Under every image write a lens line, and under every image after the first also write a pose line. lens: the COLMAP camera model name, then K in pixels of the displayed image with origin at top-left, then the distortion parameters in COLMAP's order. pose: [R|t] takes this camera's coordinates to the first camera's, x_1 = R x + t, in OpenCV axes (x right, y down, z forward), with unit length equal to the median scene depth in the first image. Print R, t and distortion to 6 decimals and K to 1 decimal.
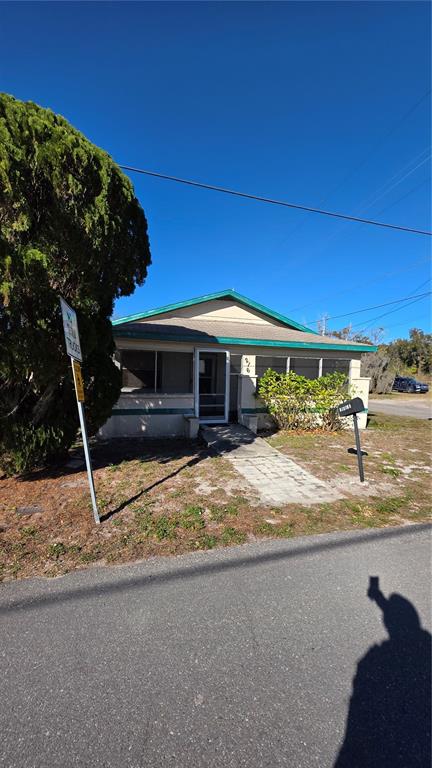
lens RADIAL K [[301.1, 0, 212.8], [0, 301.1, 384.3], [0, 0, 1]] dist [0.000829, 0.000405]
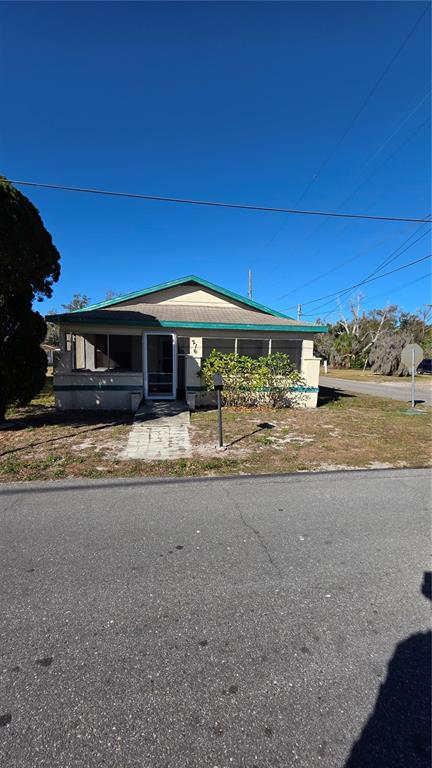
lens RADIAL K [[301.1, 0, 212.8], [0, 301.1, 384.3], [0, 0, 1]] dist [0.000829, 0.000405]
pose [[0.989921, 0.007678, -0.141415, 0.343539], [0.000339, 0.998398, 0.056582, 0.010881], [0.141623, -0.056059, 0.988332, -0.071279]]
